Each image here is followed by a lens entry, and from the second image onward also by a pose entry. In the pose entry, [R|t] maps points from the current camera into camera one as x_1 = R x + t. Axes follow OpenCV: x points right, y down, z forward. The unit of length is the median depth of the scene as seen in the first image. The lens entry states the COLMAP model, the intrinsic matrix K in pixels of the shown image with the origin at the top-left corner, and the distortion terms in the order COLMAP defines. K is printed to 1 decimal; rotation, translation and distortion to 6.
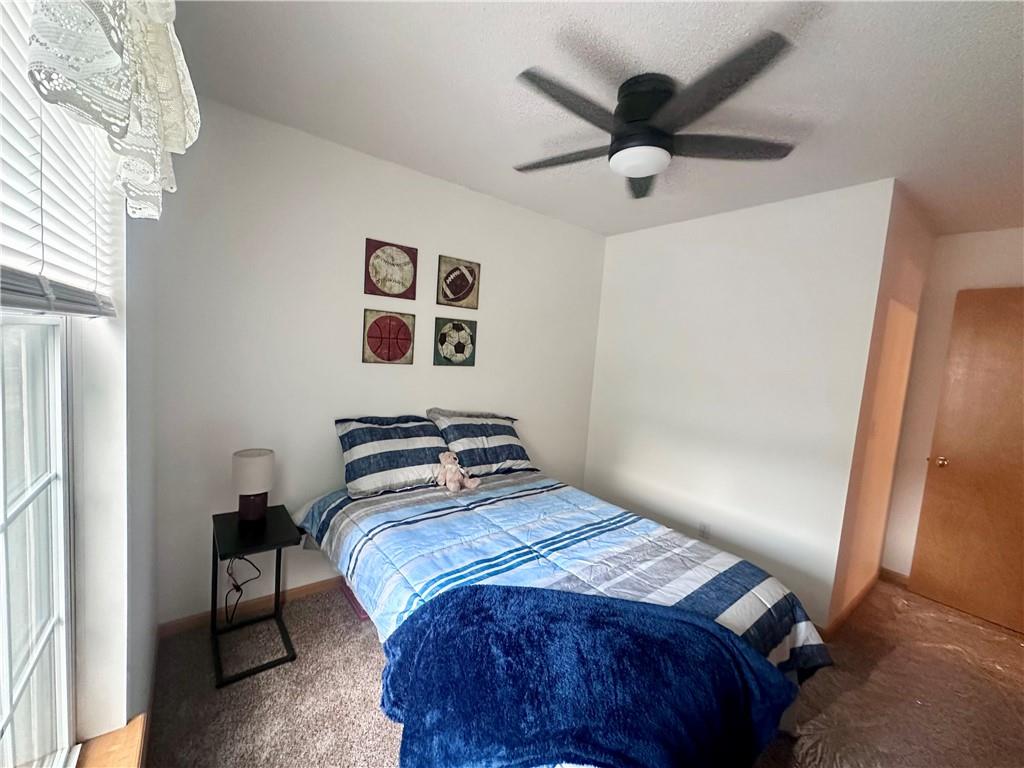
lens RADIAL K [[408.5, 0, 518.2], [0, 408.5, 387.3], [0, 0, 1]] dist [-0.005948, 0.000998]
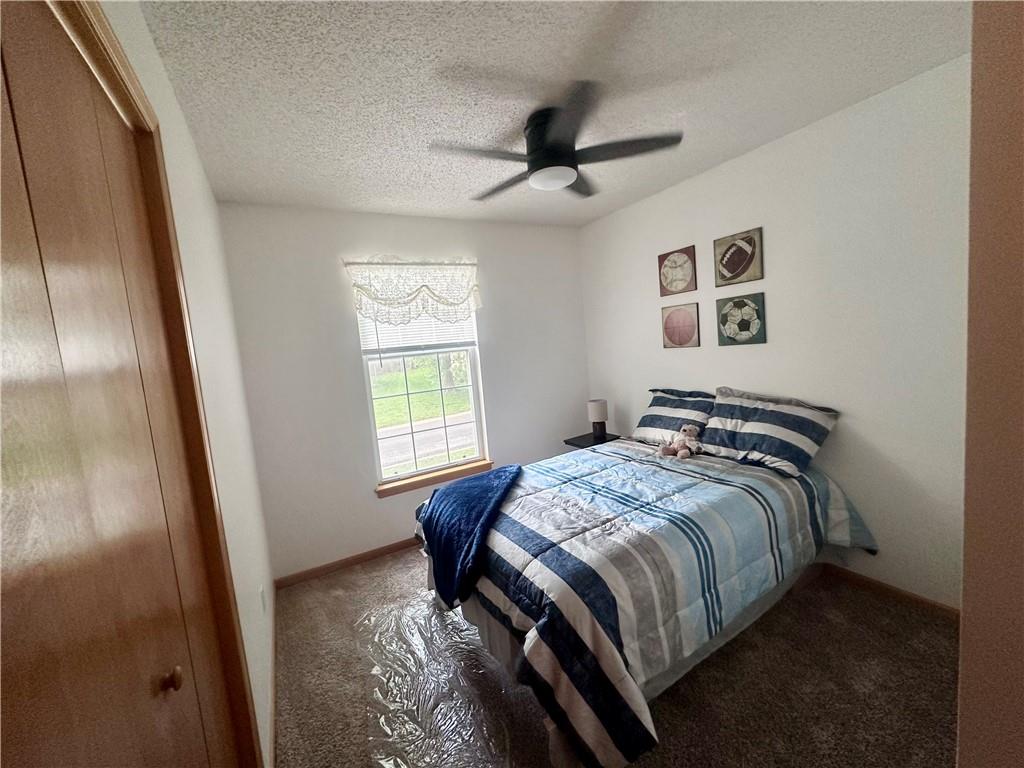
lens RADIAL K [[408.5, 0, 509.3], [0, 408.5, 391.4], [0, 0, 1]] dist [-0.005948, 0.000998]
pose [[-0.150027, 0.054655, -0.987170, 0.971466], [-0.014048, 0.998252, 0.057404, 0.010832], [0.988582, 0.022480, -0.148997, 0.664371]]
